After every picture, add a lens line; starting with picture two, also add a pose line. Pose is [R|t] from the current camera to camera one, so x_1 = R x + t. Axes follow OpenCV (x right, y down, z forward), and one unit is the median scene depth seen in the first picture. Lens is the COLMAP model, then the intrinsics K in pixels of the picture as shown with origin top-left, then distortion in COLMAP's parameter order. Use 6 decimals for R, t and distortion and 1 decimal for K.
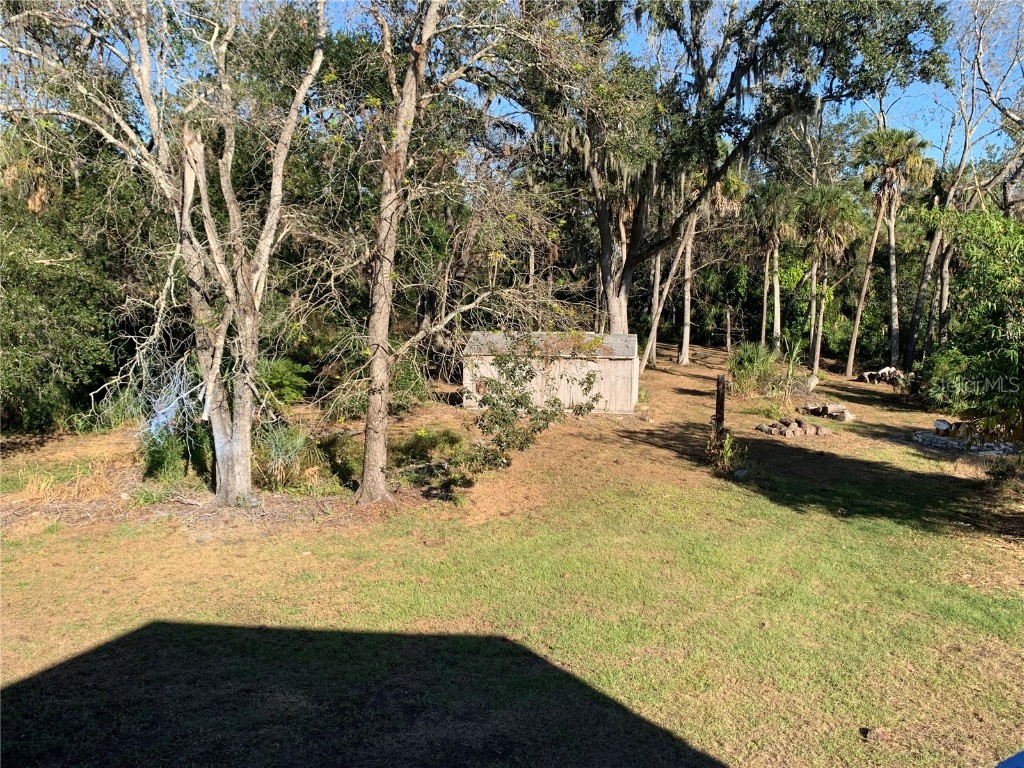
lens RADIAL K [[871.0, 0, 513.8], [0, 871.0, 373.2], [0, 0, 1]] dist [0.002646, -0.026638]
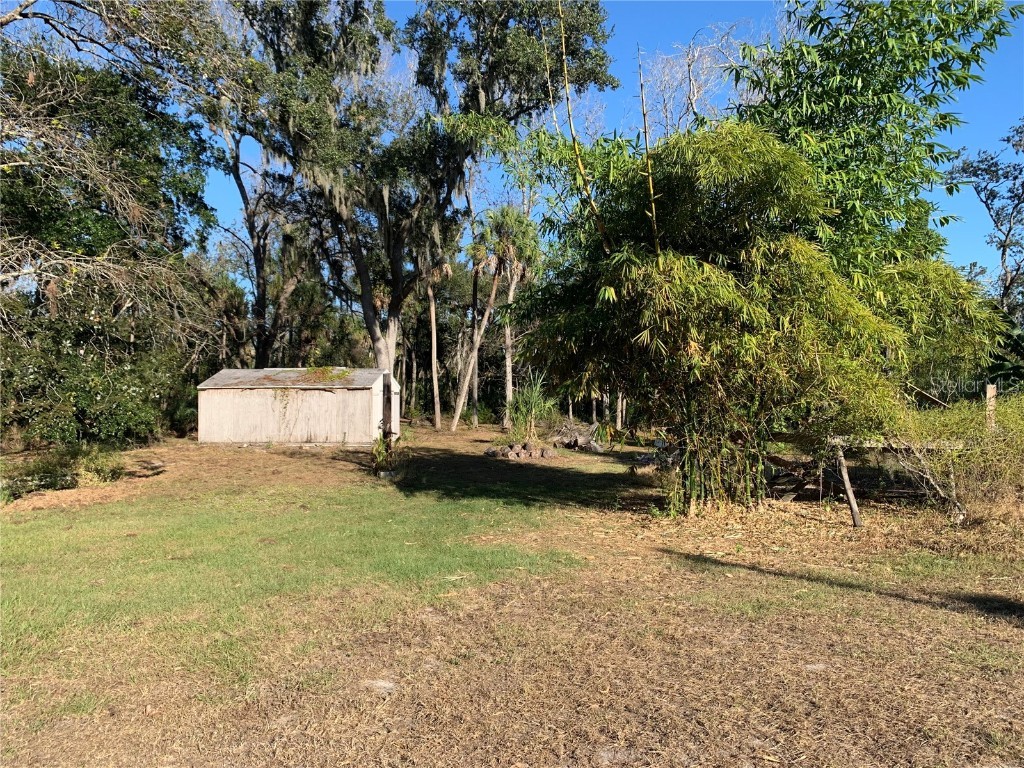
lens RADIAL K [[769.0, 0, 508.5], [0, 769.0, 365.7], [0, 0, 1]] dist [0.022348, -0.016134]
pose [[0.996597, -0.006134, 0.082200, 0.231338], [0.017351, 0.990495, -0.136450, 0.083186], [-0.080582, 0.137412, 0.987231, 0.129505]]
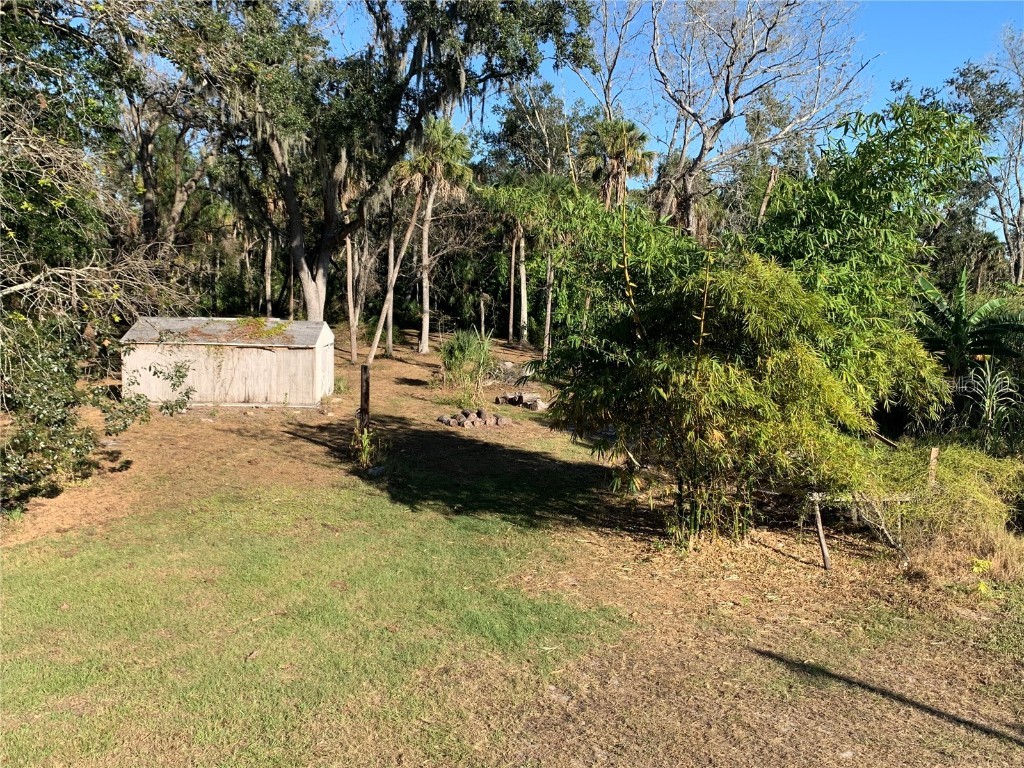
lens RADIAL K [[871.0, 0, 509.9], [0, 871.0, 383.1], [0, 0, 1]] dist [0.002646, -0.026638]
pose [[0.975165, -0.012071, 0.221150, 0.141315], [0.006605, 0.999655, 0.025440, -0.001260], [-0.221381, -0.023347, 0.974908, 0.040757]]
